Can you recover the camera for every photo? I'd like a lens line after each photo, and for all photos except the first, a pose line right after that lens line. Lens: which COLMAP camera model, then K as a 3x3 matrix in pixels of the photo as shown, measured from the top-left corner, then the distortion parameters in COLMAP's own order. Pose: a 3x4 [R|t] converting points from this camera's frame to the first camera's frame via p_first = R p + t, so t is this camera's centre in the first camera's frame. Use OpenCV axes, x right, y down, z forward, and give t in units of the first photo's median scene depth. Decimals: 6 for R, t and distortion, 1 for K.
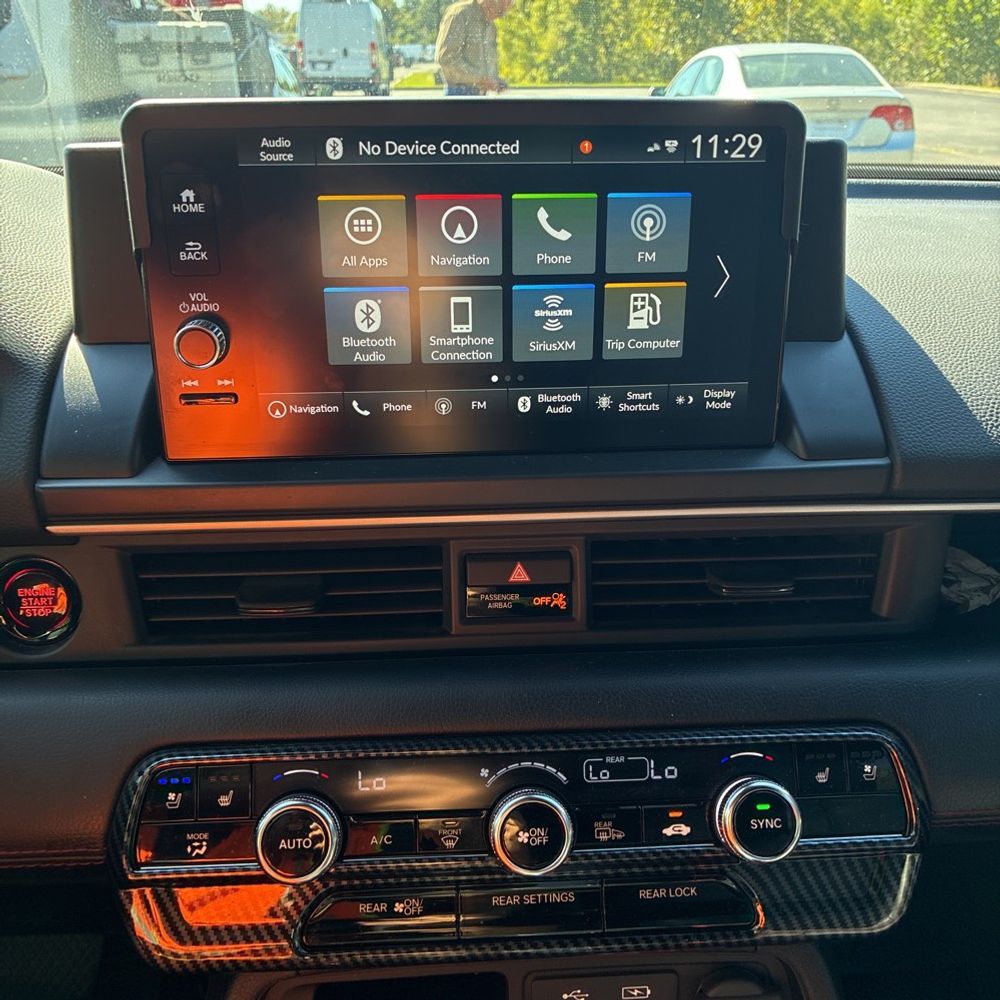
lens RADIAL K [[885.0, 0, 500.0], [0, 885.0, 500.0], [0, 0, 1]] dist [-0.009221, -0.009689]
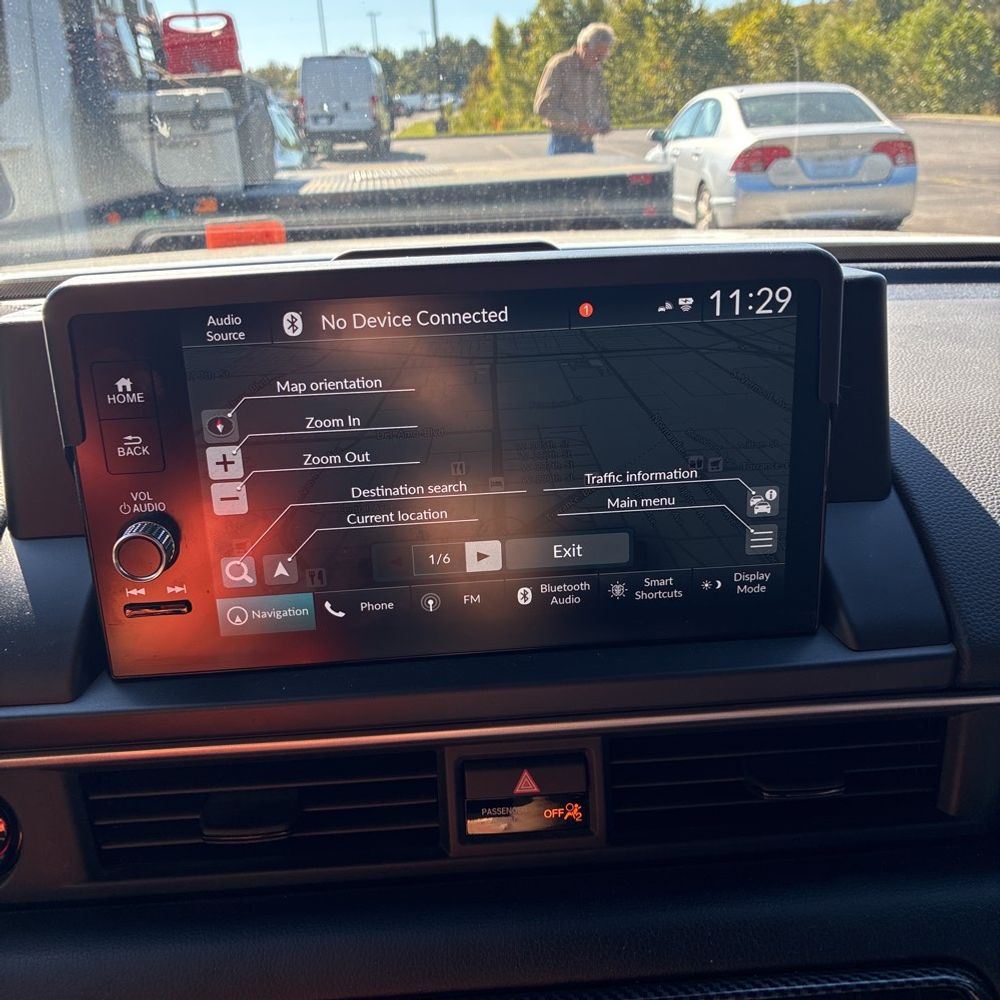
lens RADIAL K [[885.0, 0, 500.0], [0, 885.0, 500.0], [0, 0, 1]] dist [-0.009221, -0.009689]
pose [[0.999395, -0.031708, -0.014275, 0.018136], [0.031109, 0.998698, -0.040418, -0.164618], [0.015538, 0.039949, 0.999081, 0.133827]]
